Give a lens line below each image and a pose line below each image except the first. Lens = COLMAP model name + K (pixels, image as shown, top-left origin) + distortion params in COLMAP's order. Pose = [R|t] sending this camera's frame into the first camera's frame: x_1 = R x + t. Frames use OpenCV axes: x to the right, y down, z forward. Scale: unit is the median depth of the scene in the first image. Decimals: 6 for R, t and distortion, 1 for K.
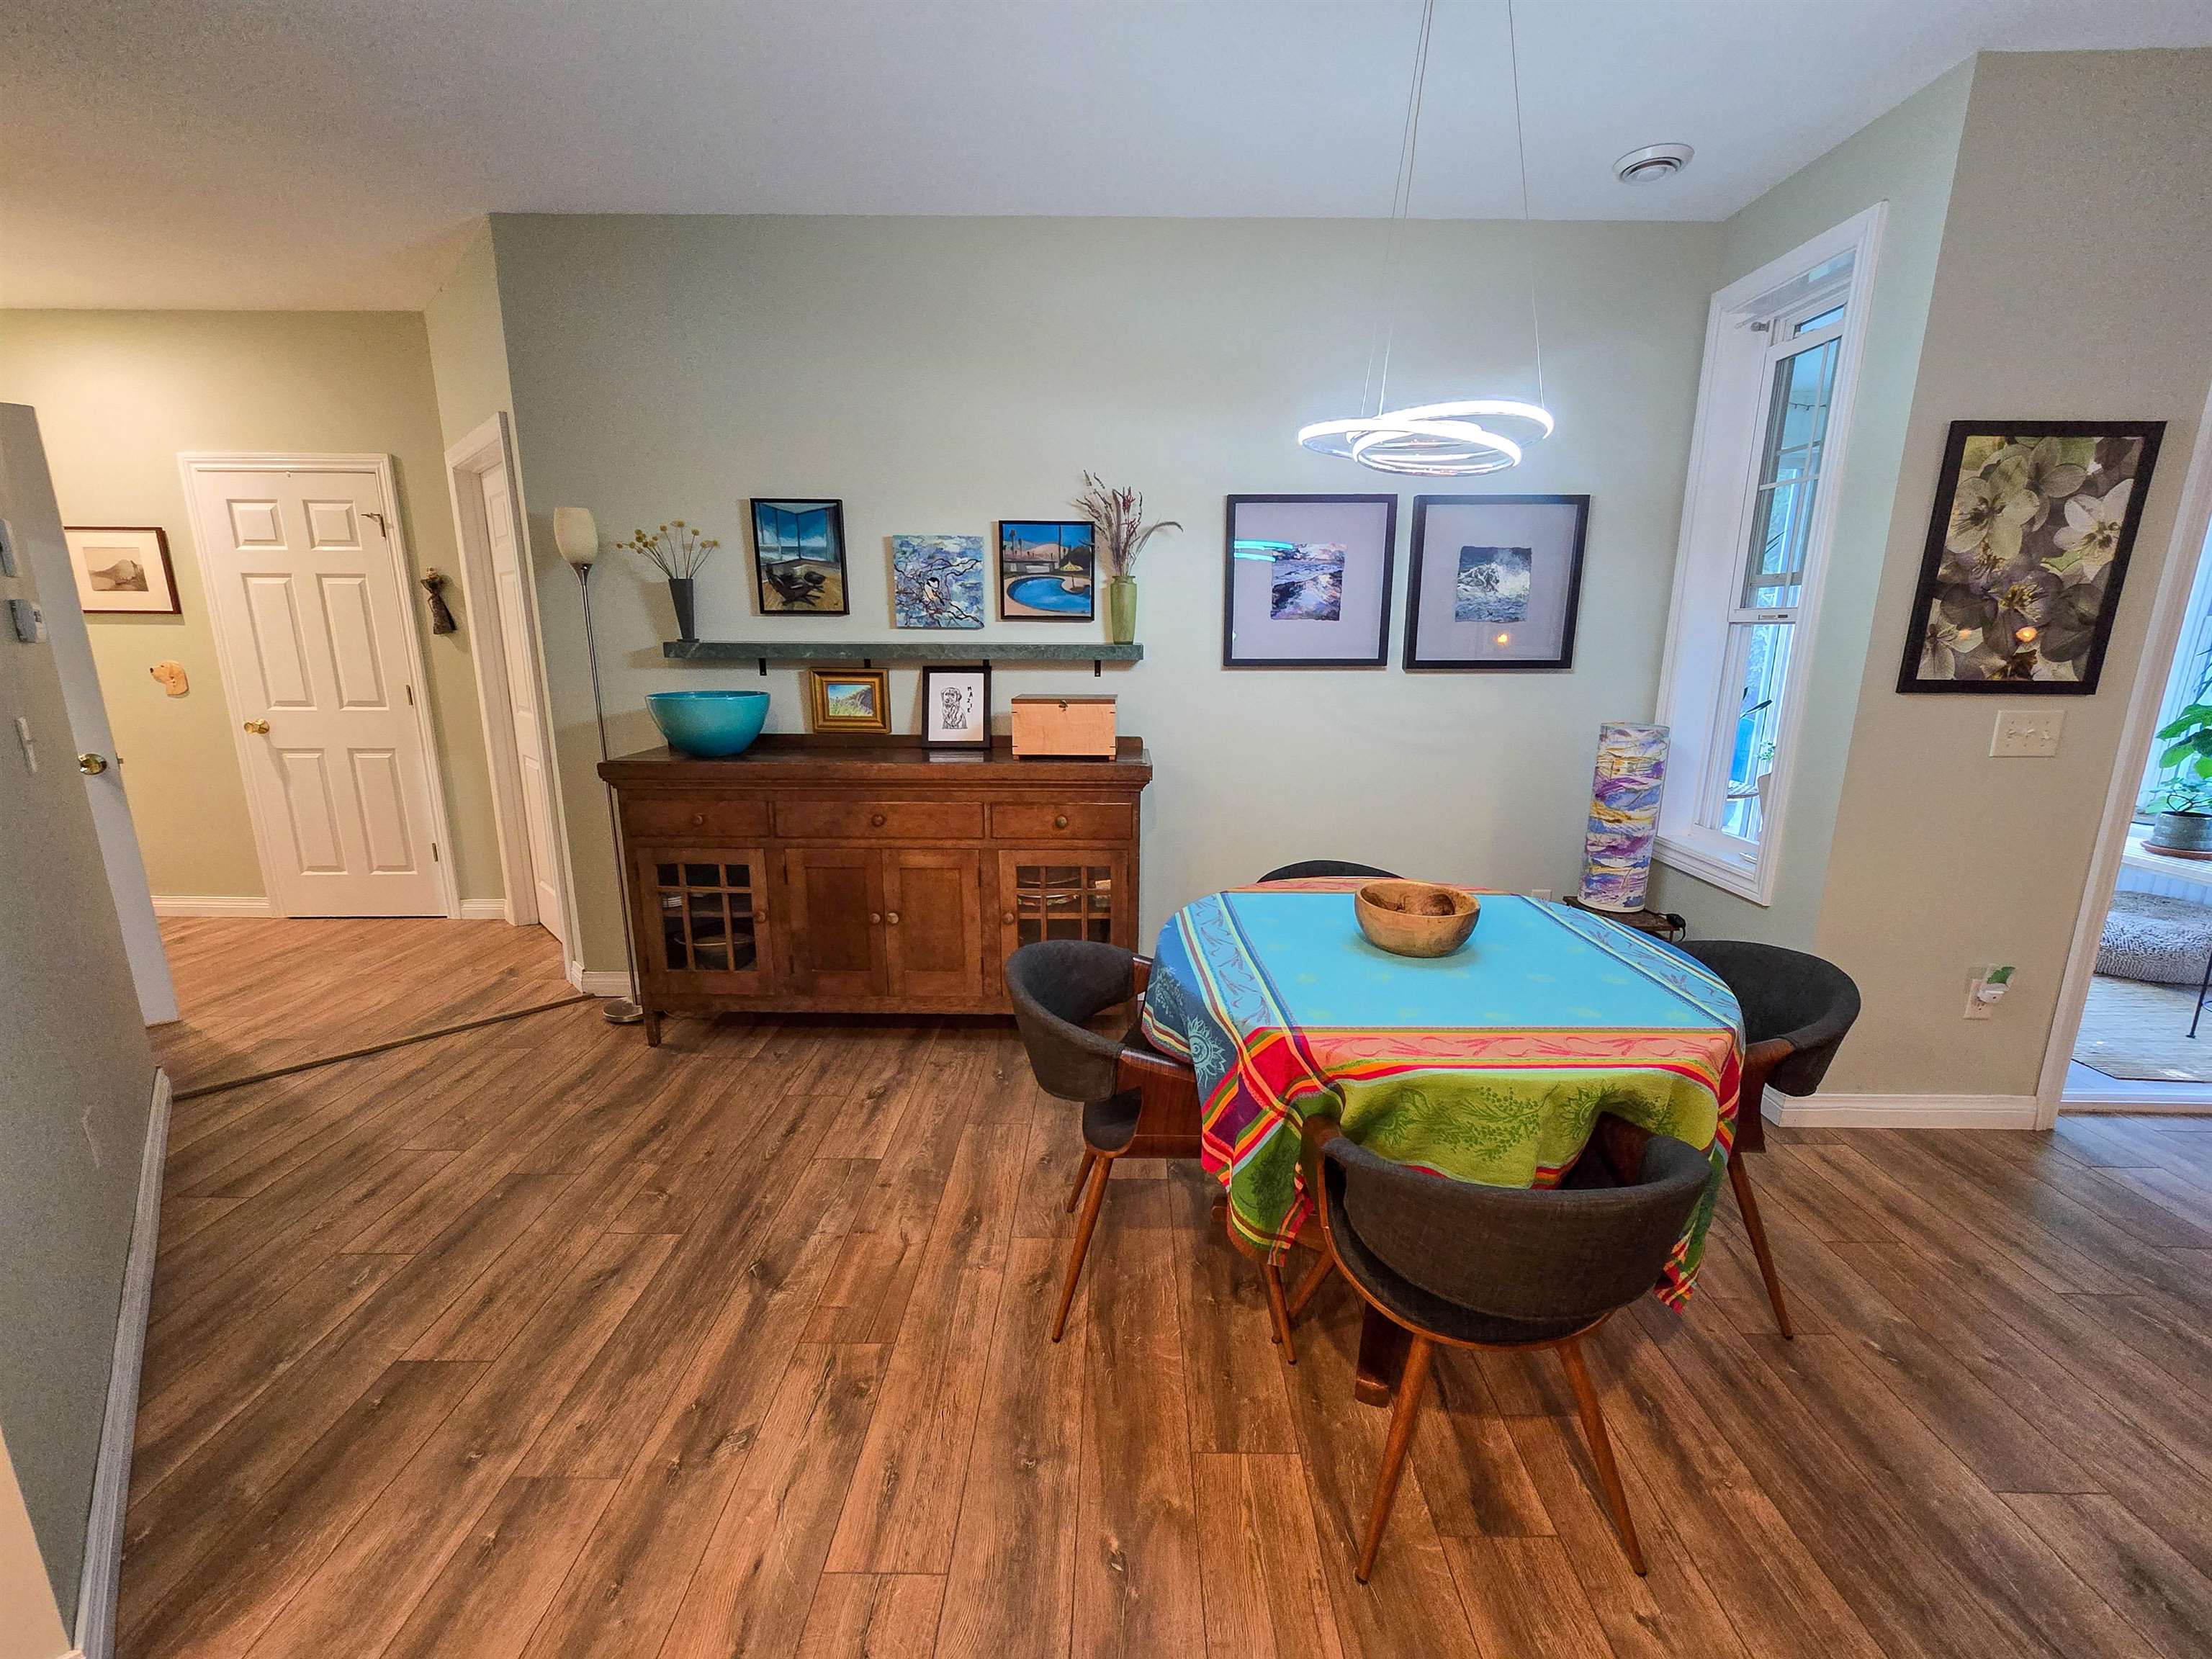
lens RADIAL K [[913.8, 0, 1118.4], [0, 913.8, 842.8], [0, 0, 1]] dist [-0.000204, 0.000961]
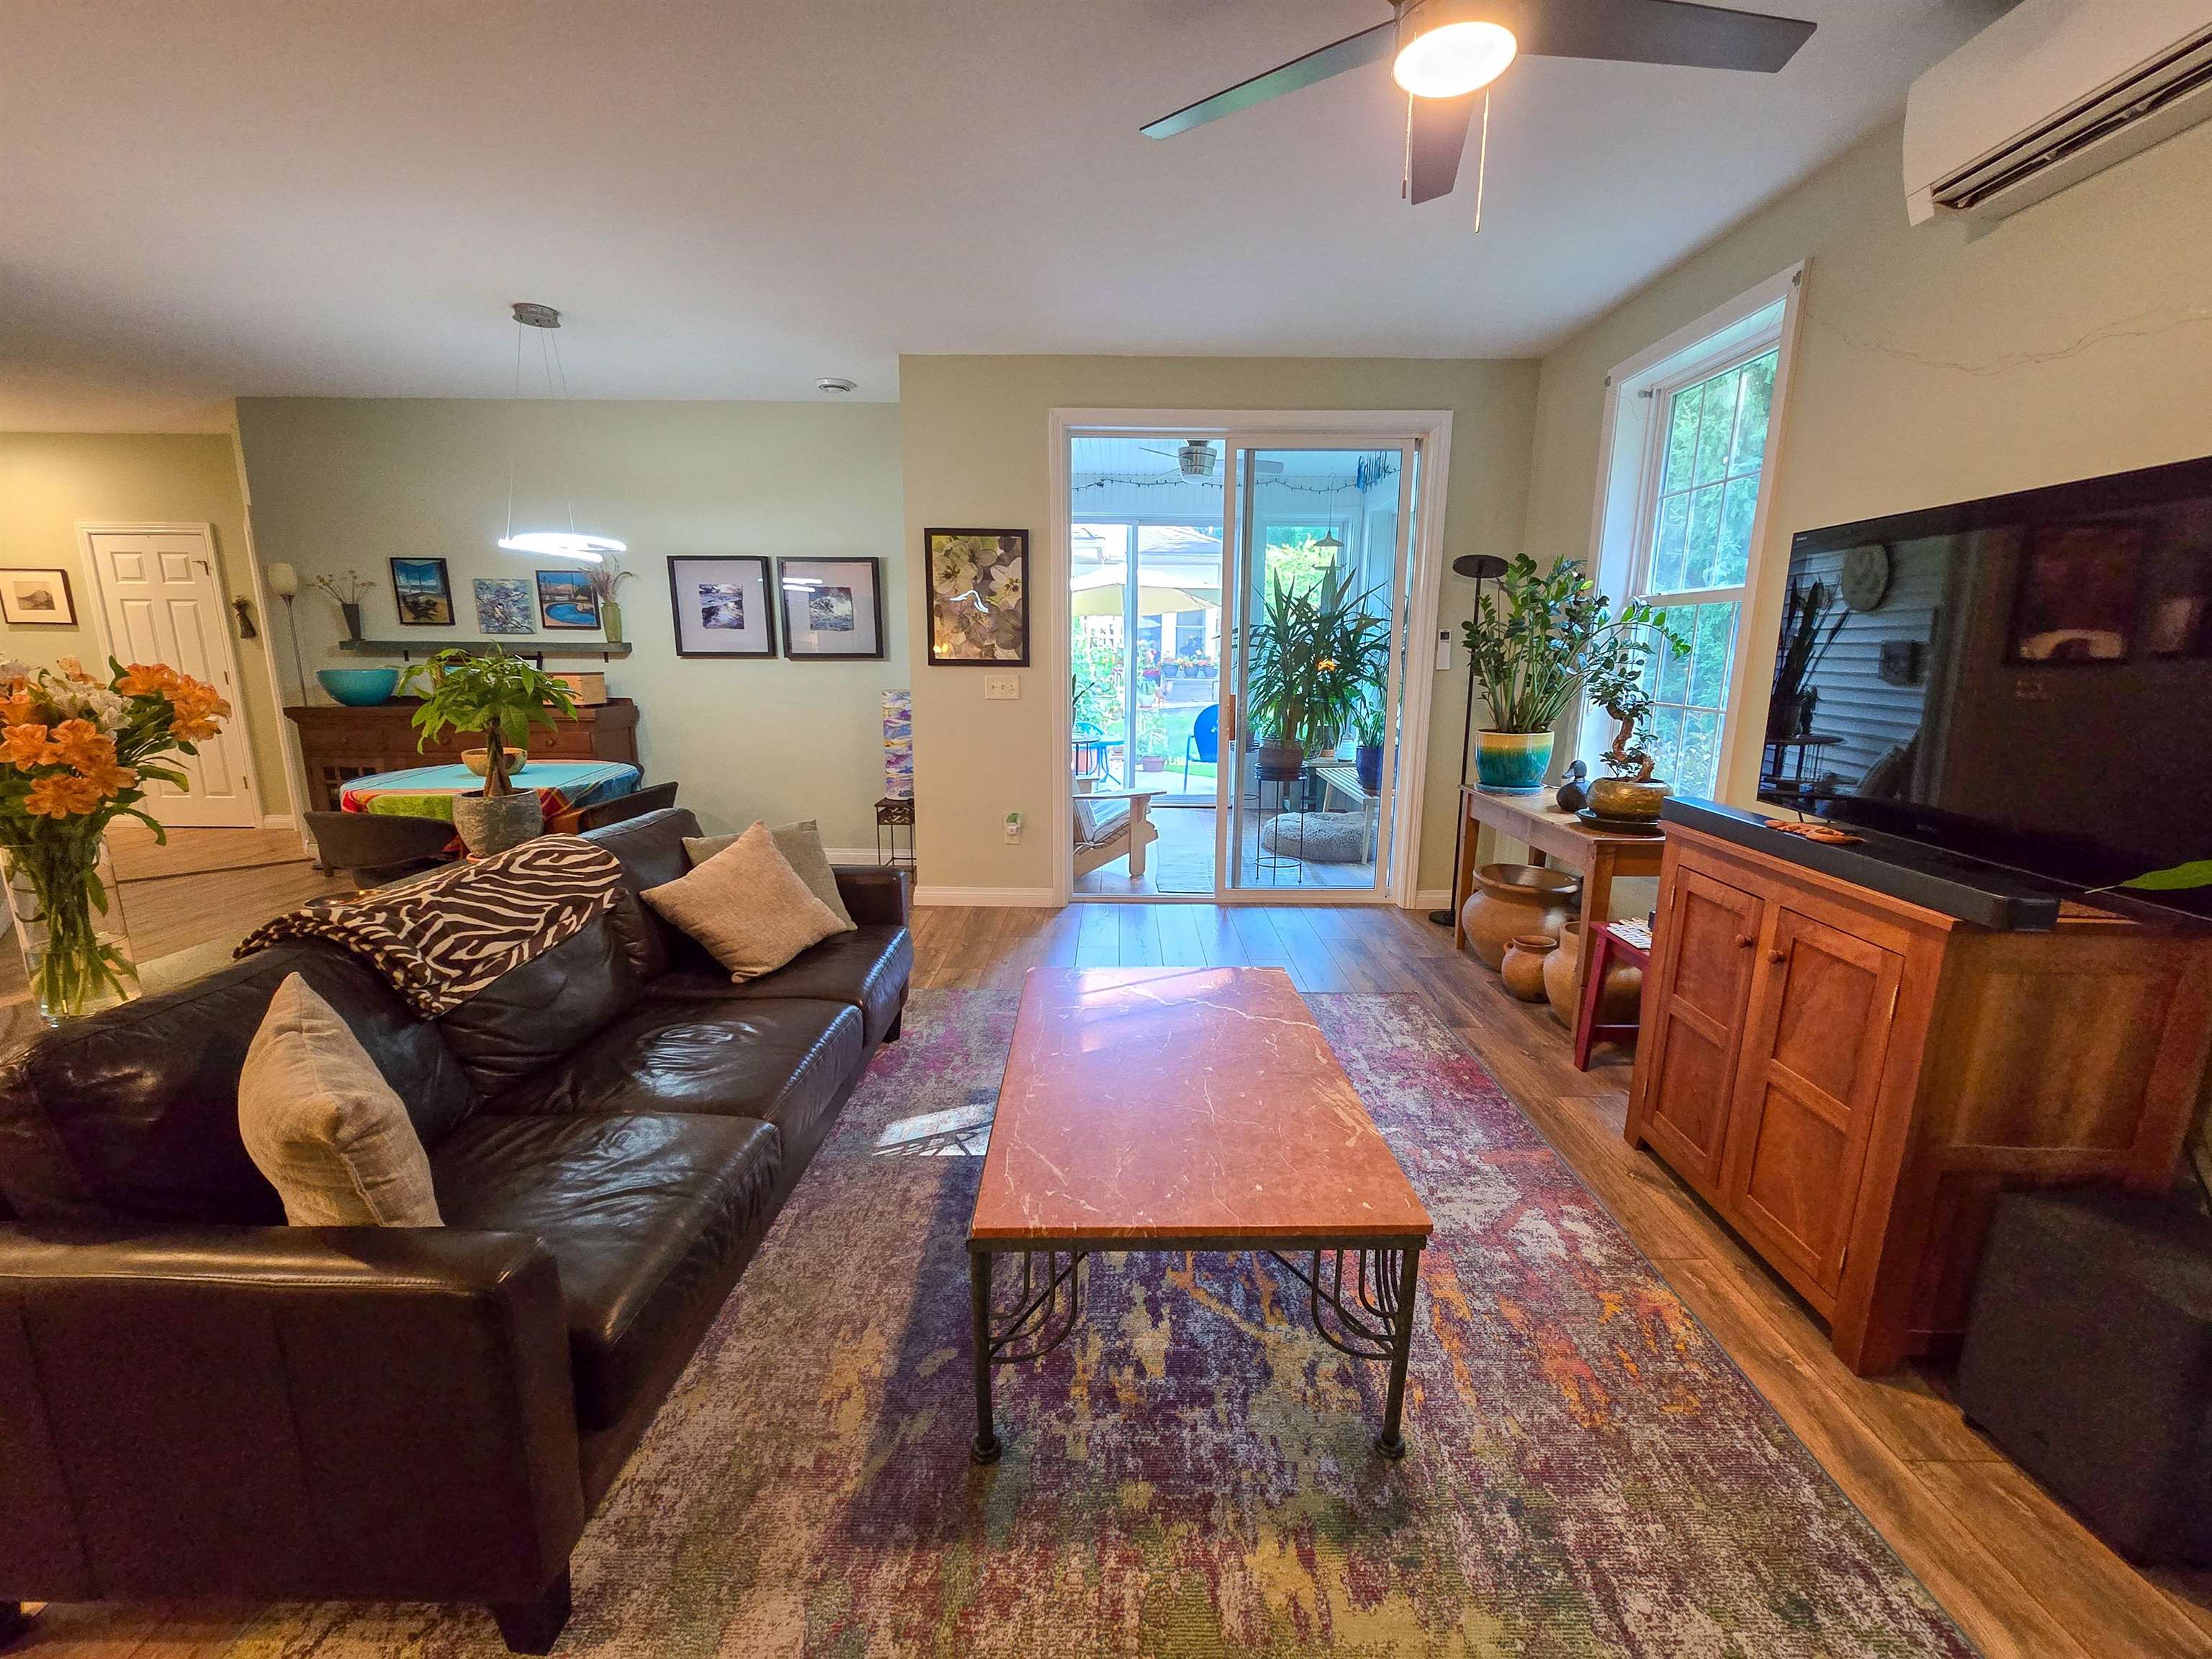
lens RADIAL K [[913.8, 0, 1123.4], [0, 913.8, 837.9], [0, 0, 1]] dist [-0.000204, 0.000961]
pose [[0.999997, 0.002350, 0.000848, 0.955510], [-0.002328, 0.999682, -0.025093, 0.186057], [-0.000907, 0.025091, 0.999685, -0.690995]]
